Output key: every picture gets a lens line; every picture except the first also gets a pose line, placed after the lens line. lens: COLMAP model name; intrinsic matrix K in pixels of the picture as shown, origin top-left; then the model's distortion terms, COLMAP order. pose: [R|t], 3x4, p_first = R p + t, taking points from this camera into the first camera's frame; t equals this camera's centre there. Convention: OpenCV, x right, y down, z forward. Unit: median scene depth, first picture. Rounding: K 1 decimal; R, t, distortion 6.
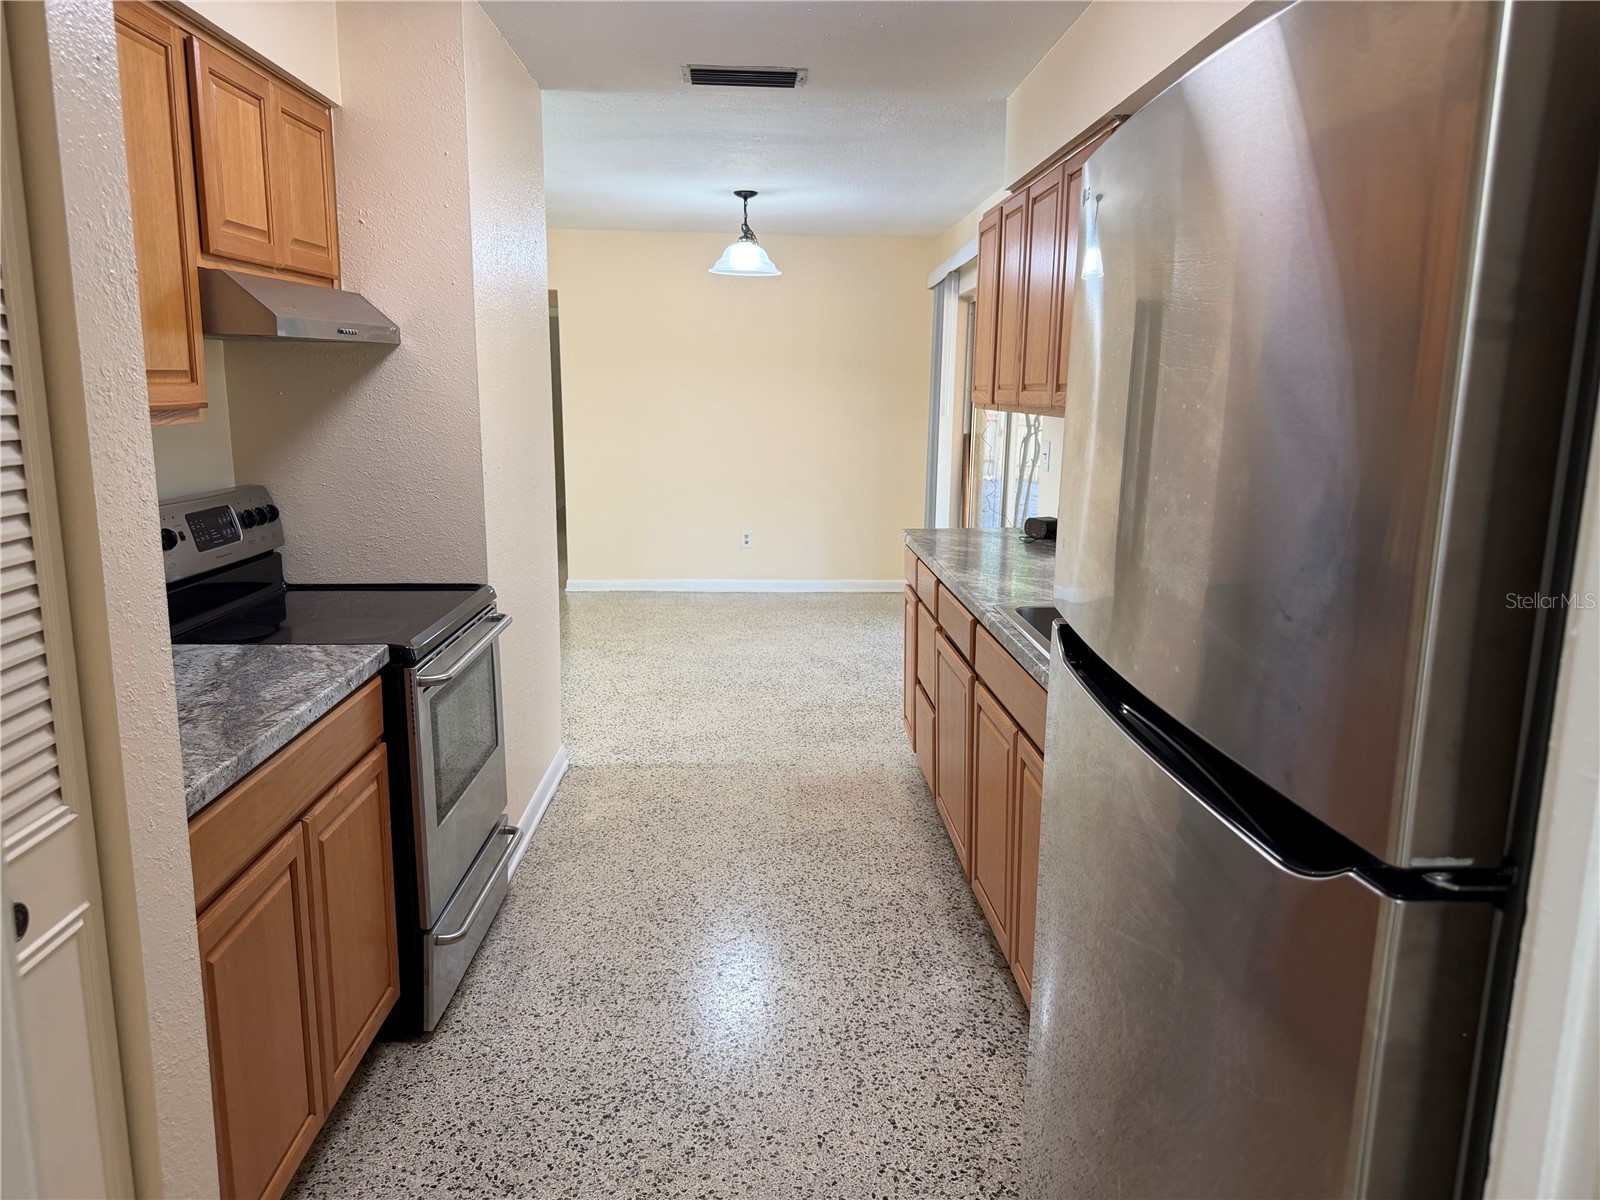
lens RADIAL K [[1123.8, 0, 801.8], [0, 1123.8, 604.7], [0, 0, 1]] dist [0.126093, -0.242518]
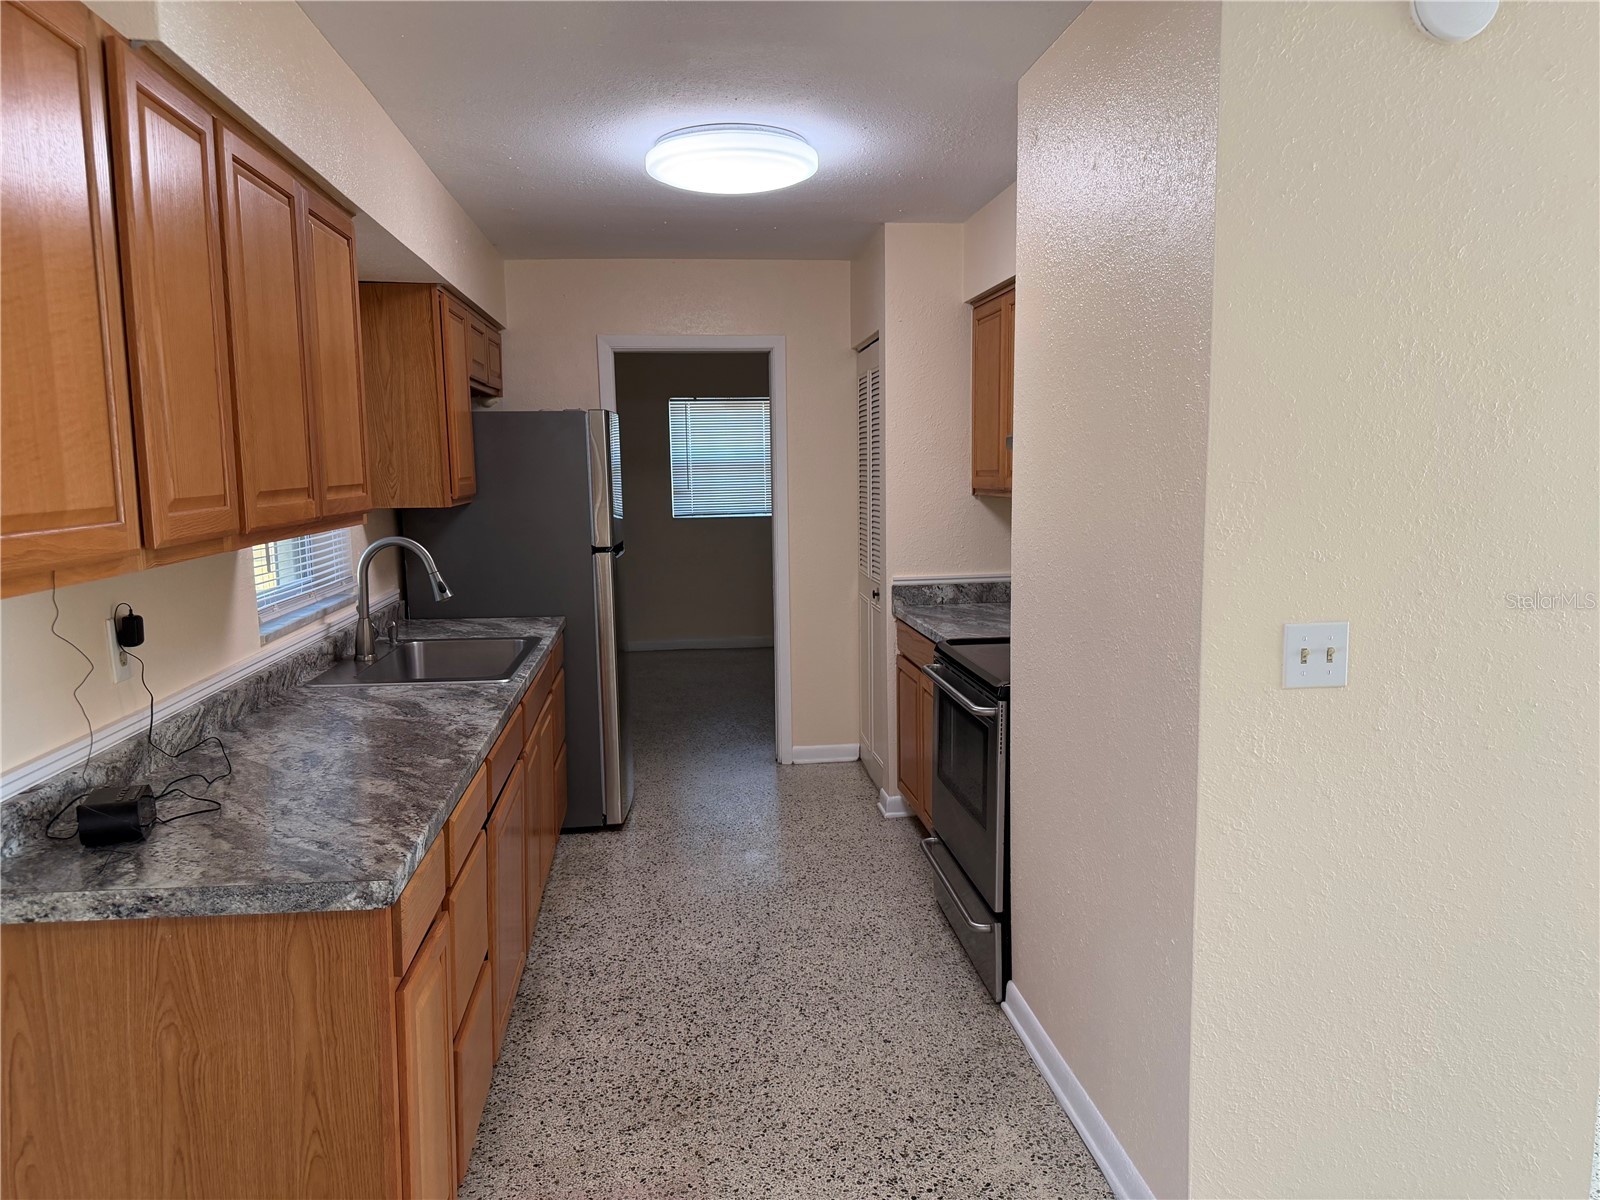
lens RADIAL K [[1123.8, 0, 801.8], [0, 1123.8, 604.7], [0, 0, 1]] dist [0.126093, -0.242518]
pose [[-0.996901, 0.014296, -0.077355, -0.028922], [-0.010657, 0.949737, 0.312866, -0.422351], [0.077939, 0.312721, -0.946642, 2.064415]]
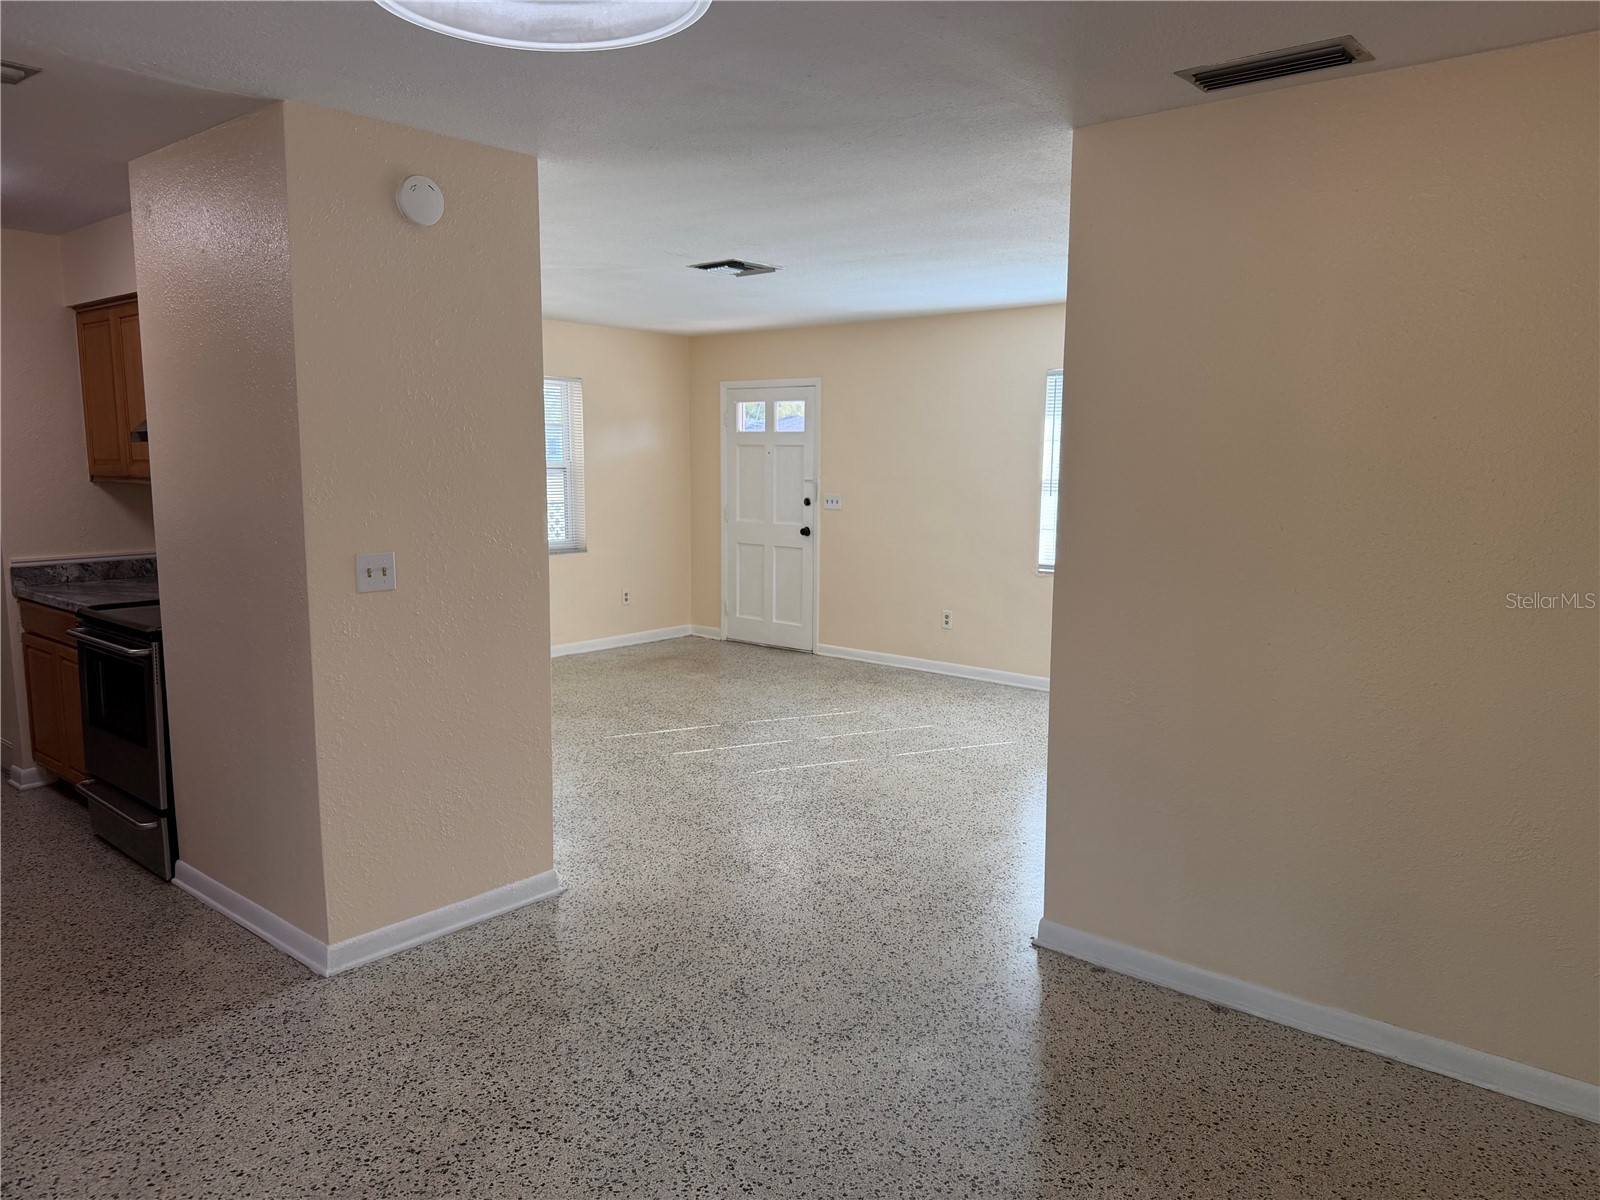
lens RADIAL K [[1142.5, 0, 800.0], [0, 1142.5, 600.0], [0, 0, 1]] dist [0.067748, -0.084311]
pose [[-0.685387, 0.085083, -0.723192, 0.170815], [-0.149329, 0.955620, 0.253950, -0.521114], [0.712703, 0.282048, -0.642264, 2.528357]]
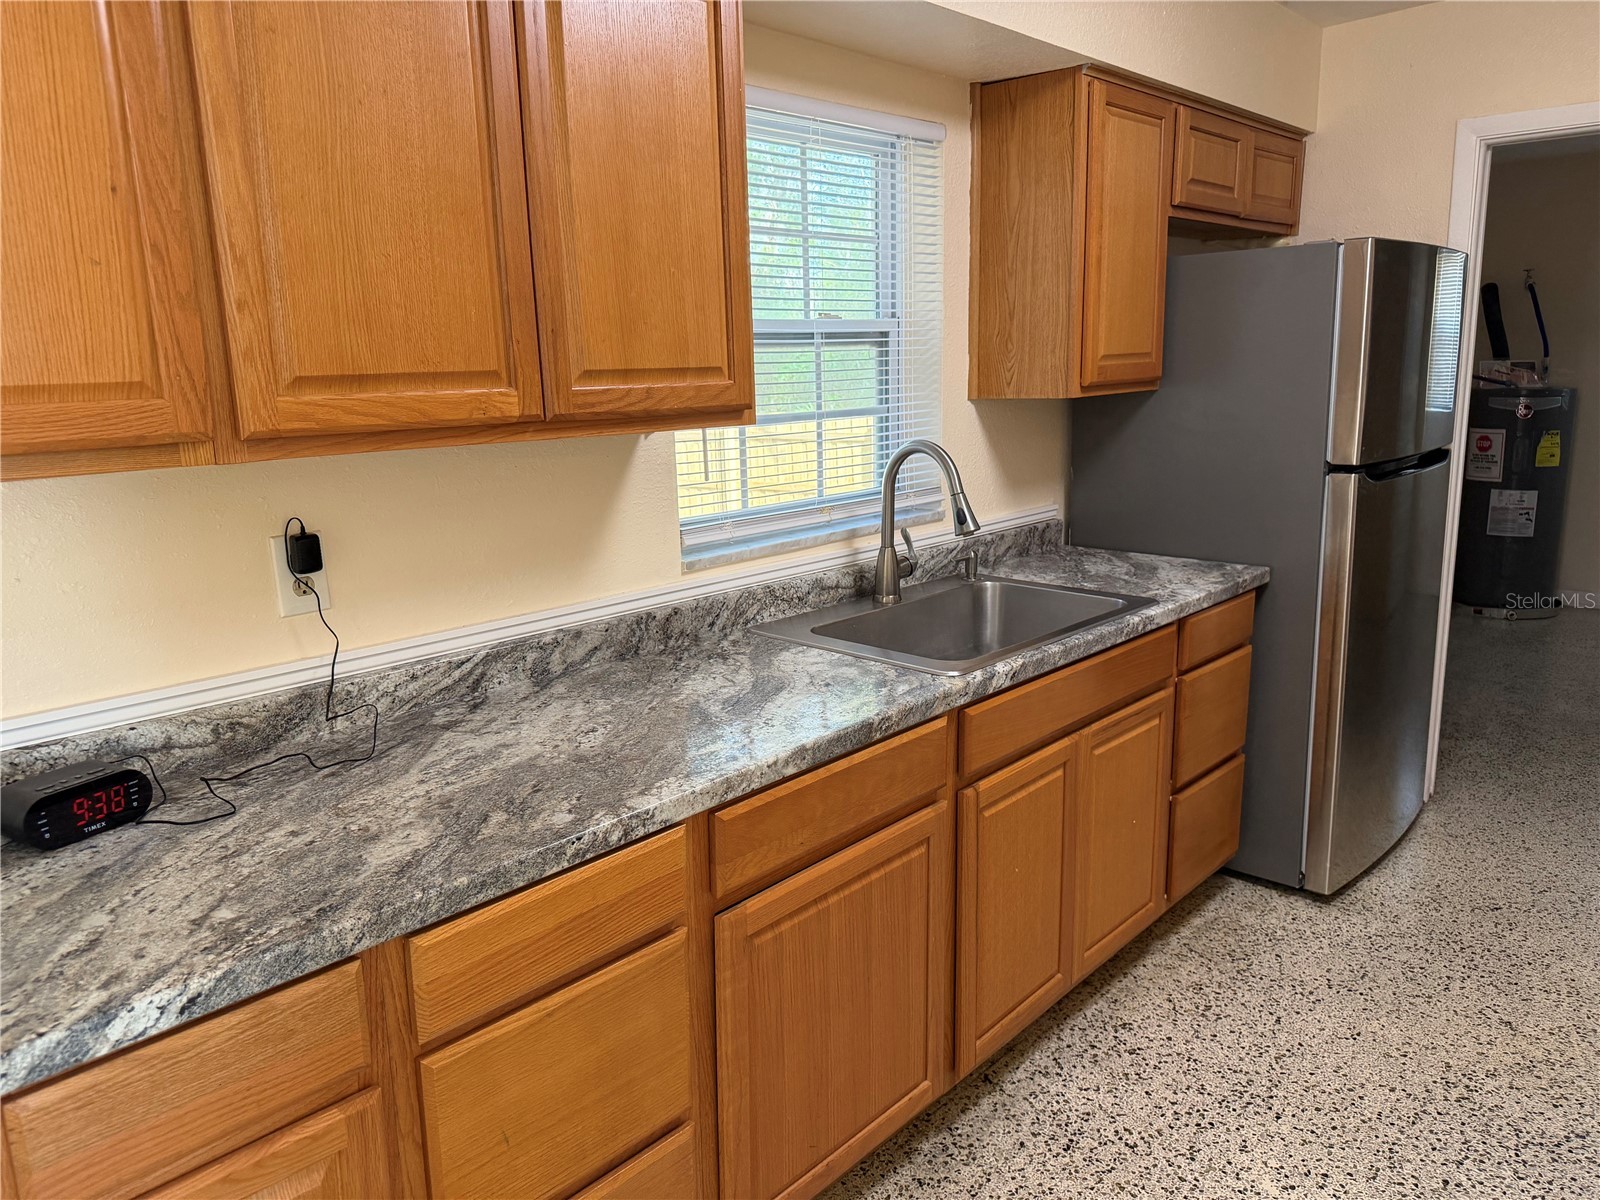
lens RADIAL K [[1144.4, 0, 800.0], [0, 1144.4, 600.0], [0, 0, 1]] dist [0.006821, -0.010199]
pose [[-0.705157, -0.139083, 0.695277, -0.250586], [0.153390, 0.927430, 0.341093, -0.305457], [-0.692261, 0.347173, -0.632650, 1.519937]]
